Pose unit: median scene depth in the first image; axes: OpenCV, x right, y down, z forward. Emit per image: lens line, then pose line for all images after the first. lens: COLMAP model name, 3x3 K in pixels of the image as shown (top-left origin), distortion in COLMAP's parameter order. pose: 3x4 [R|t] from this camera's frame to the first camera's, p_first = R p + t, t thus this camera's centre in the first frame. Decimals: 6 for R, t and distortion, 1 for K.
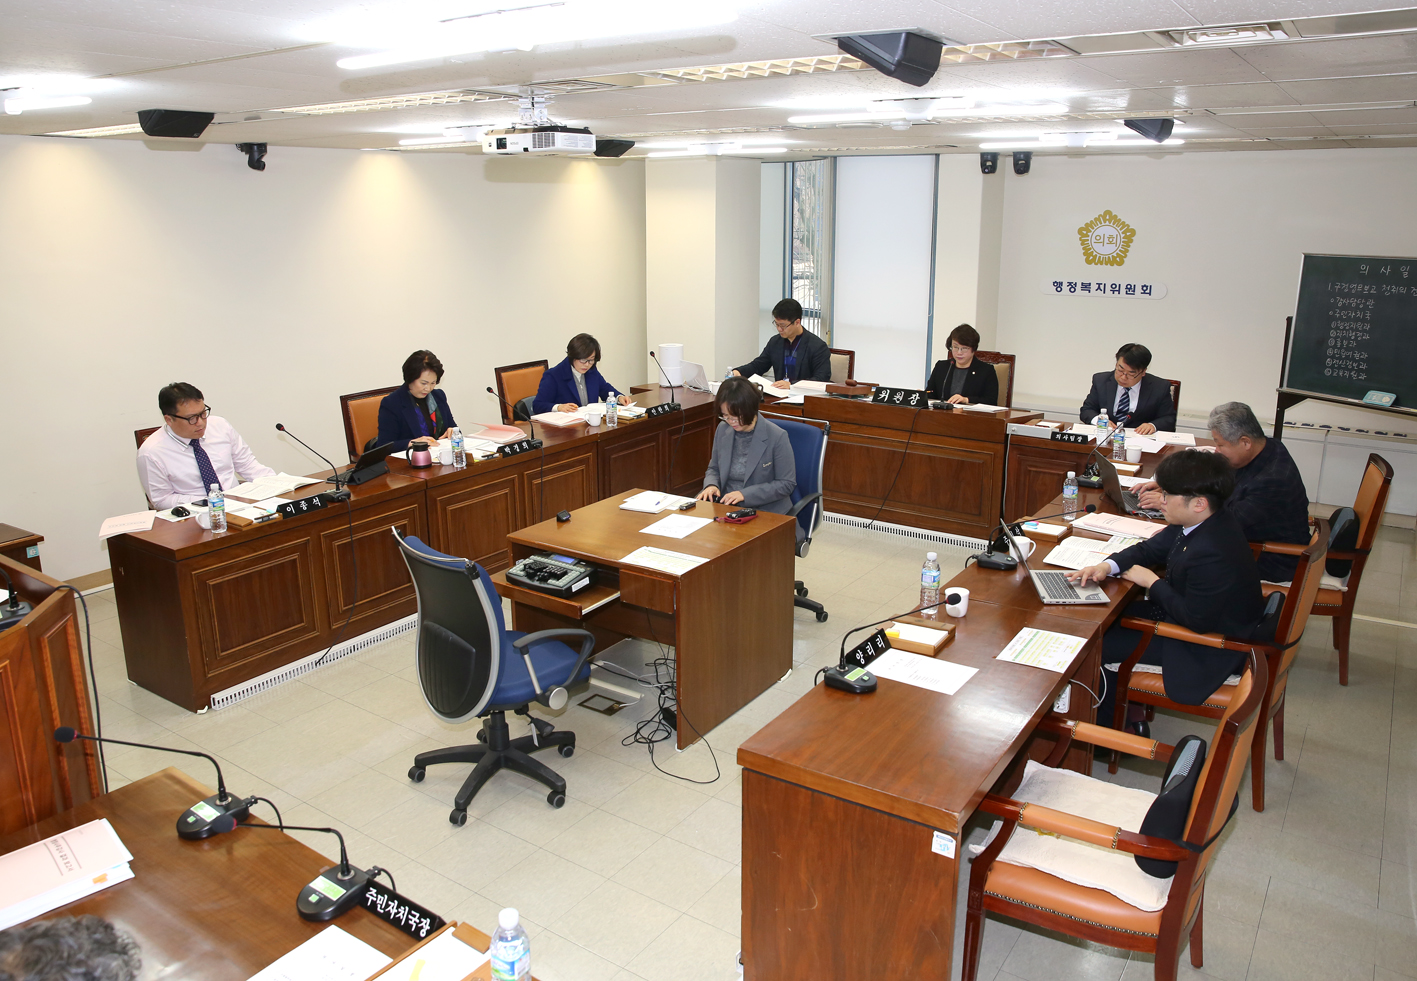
lens RADIAL K [[1065.6, 0, 710.6], [0, 1065.6, 486.2], [0, 0, 1]] dist [-0.037955, -0.000588]
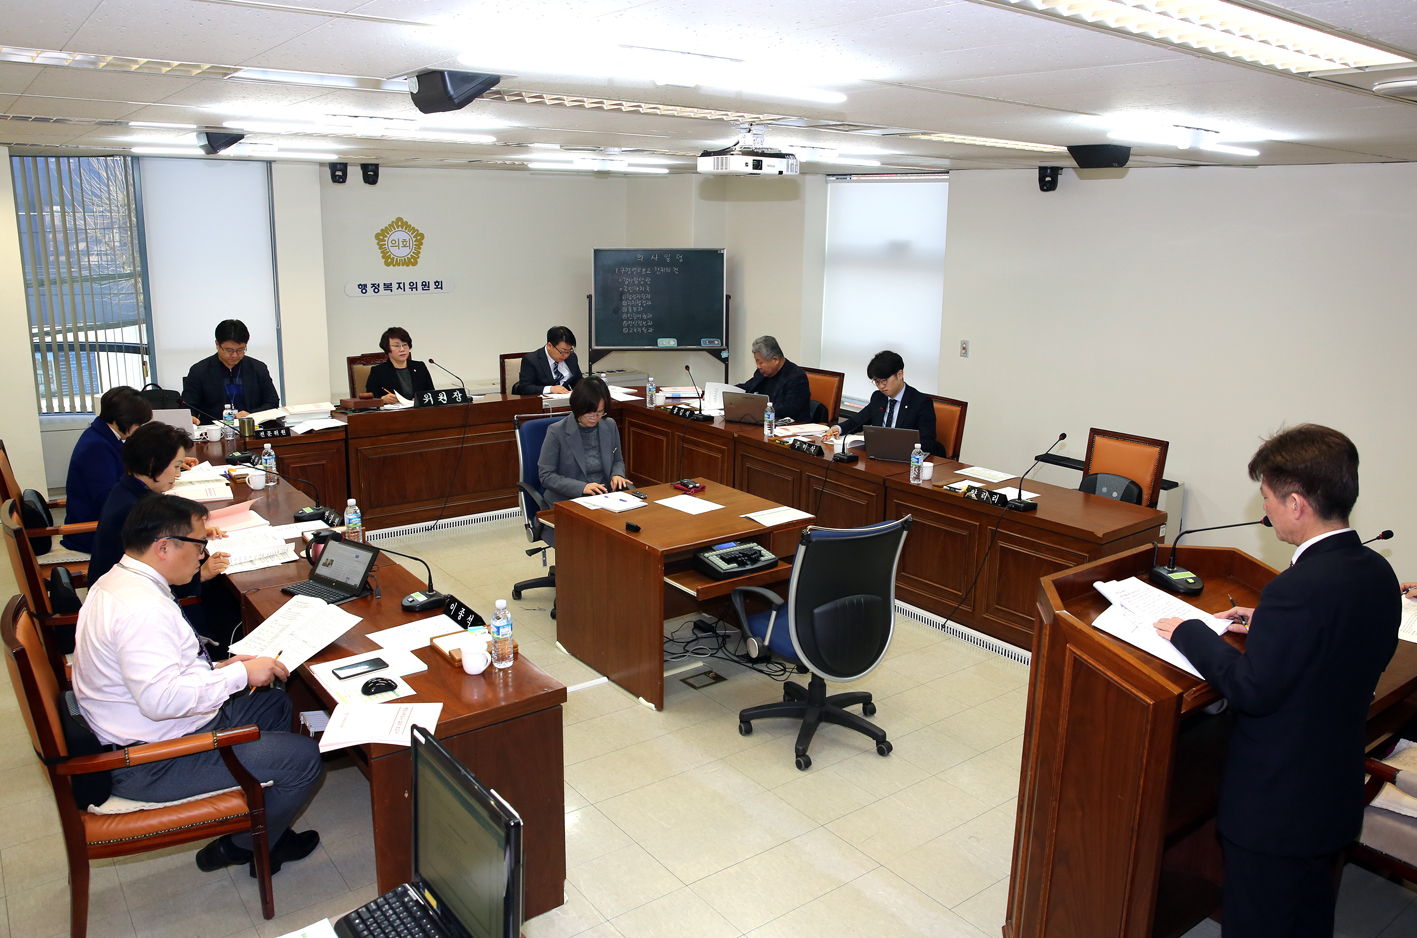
lens RADIAL K [[1057.5, 0, 708.8], [0, 1057.5, 468.4], [0, 0, 1]] dist [-0.005093, -0.002596]
pose [[0.344510, -0.217010, 0.913356, -0.736949], [0.230941, 0.962608, 0.141603, -0.108359], [-0.909933, 0.162148, 0.381745, 0.392083]]
